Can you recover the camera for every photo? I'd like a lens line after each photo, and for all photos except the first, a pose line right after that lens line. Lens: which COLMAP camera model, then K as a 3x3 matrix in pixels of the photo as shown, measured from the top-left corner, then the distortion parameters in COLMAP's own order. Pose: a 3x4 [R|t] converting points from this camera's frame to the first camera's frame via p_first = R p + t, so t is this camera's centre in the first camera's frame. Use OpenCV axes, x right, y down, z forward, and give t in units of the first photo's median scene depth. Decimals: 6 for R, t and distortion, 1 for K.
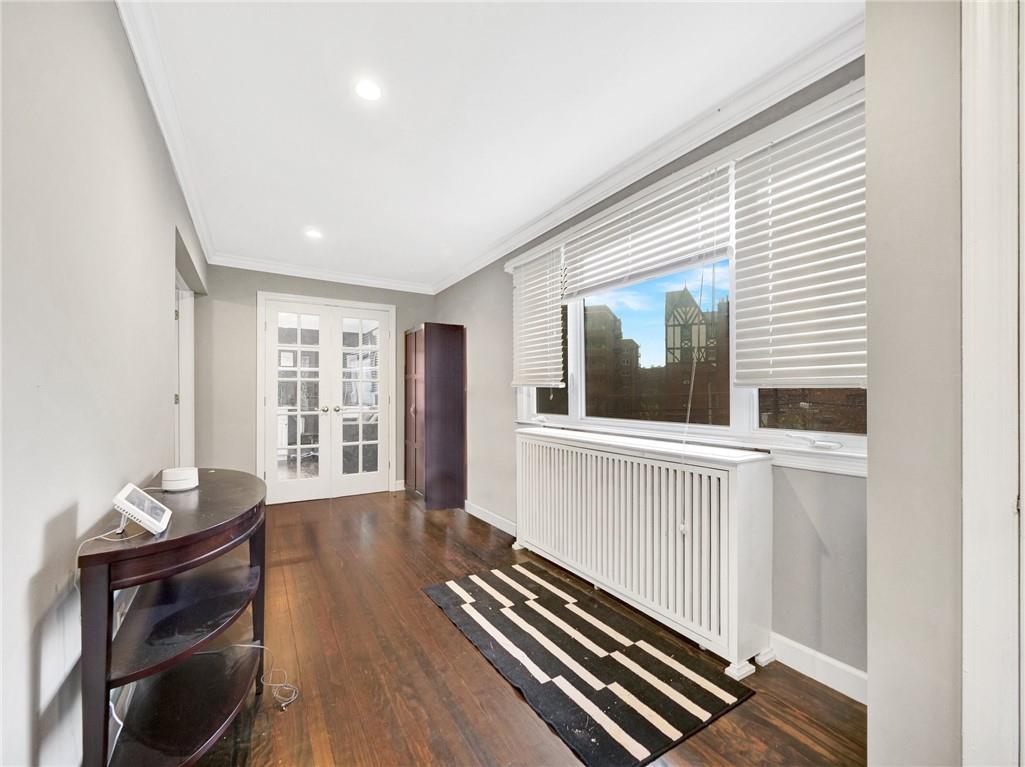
lens RADIAL K [[440.7, 0, 513.6], [0, 440.7, 388.4], [0, 0, 1]] dist [0.000328, 0.000054]
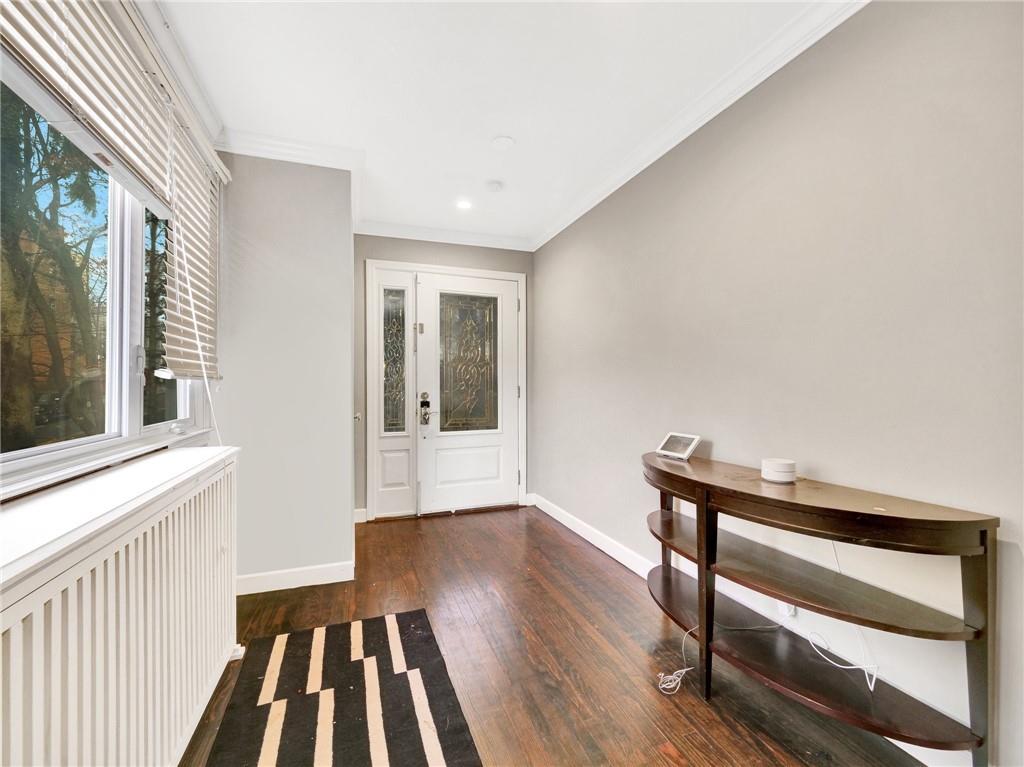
lens RADIAL K [[440.3, 0, 513.1], [0, 440.3, 388.4], [0, 0, 1]] dist [0.000328, 0.000054]
pose [[-0.981925, 0.001227, 0.189266, -0.349077], [0.001206, 0.999999, -0.000225, 0.024133], [-0.189266, 0.000007, -0.981926, 1.994771]]
